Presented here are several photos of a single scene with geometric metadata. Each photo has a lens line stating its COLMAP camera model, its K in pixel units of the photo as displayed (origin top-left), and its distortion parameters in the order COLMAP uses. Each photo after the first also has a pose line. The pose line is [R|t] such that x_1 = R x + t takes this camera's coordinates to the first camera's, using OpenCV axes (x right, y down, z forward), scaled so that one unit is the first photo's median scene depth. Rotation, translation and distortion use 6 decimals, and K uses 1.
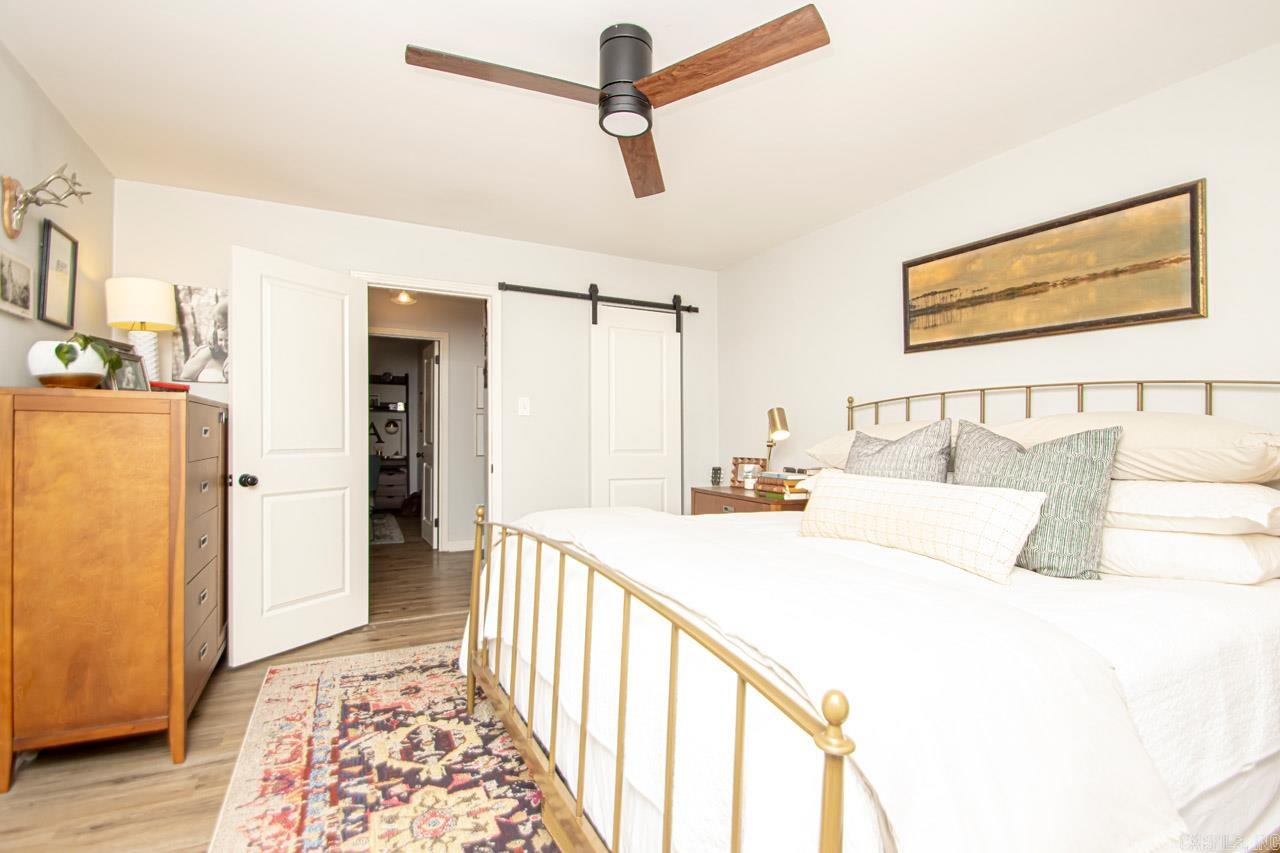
lens RADIAL K [[567.4, 0, 640.0], [0, 567.4, 426.5], [0, 0, 1]] dist [0.002030, -0.007603]
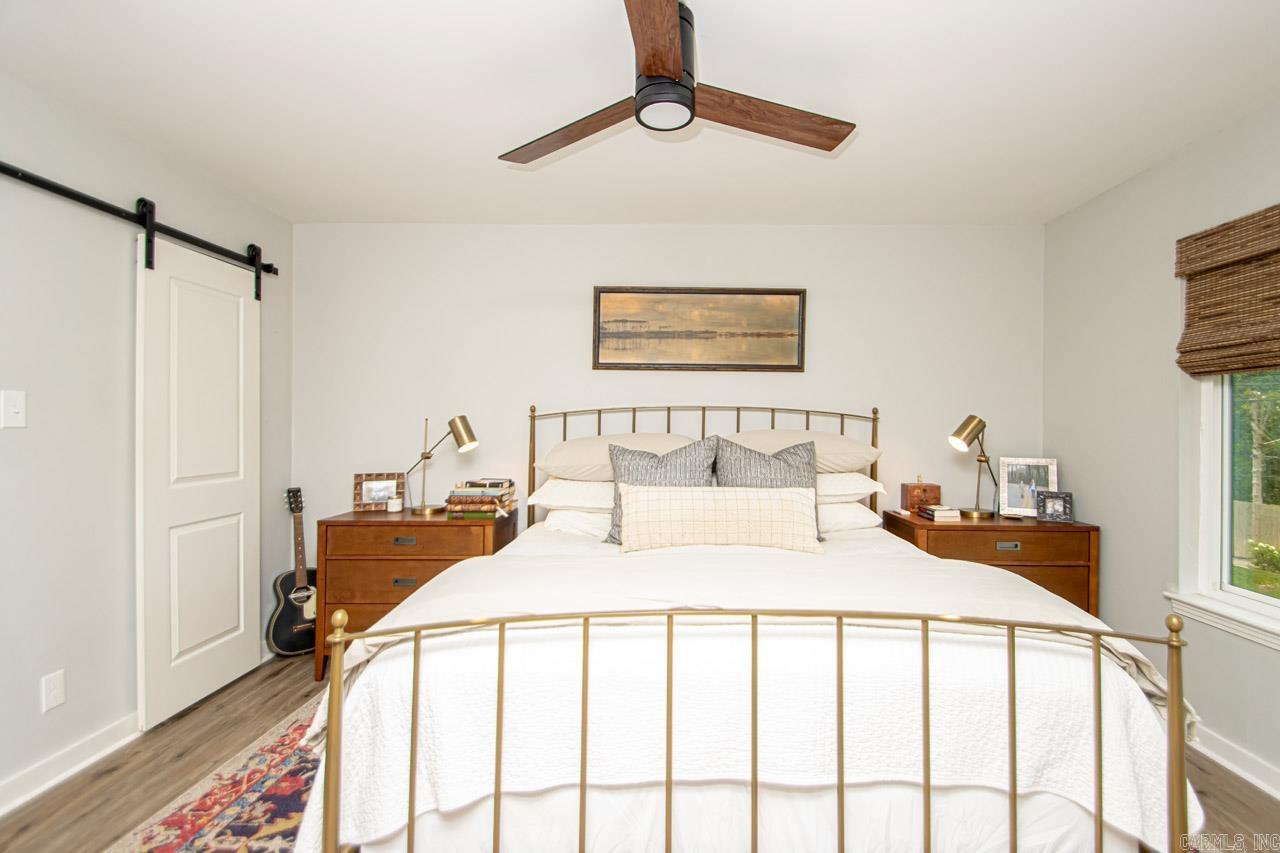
lens RADIAL K [[596.3, 0, 651.9], [0, 596.3, 420.3], [0, 0, 1]] dist [0.021338, -0.019170]
pose [[0.497444, -0.009528, 0.867444, -0.550755], [-0.004464, 0.999898, 0.013542, -0.052181], [-0.867485, -0.010609, 0.497351, 0.365941]]
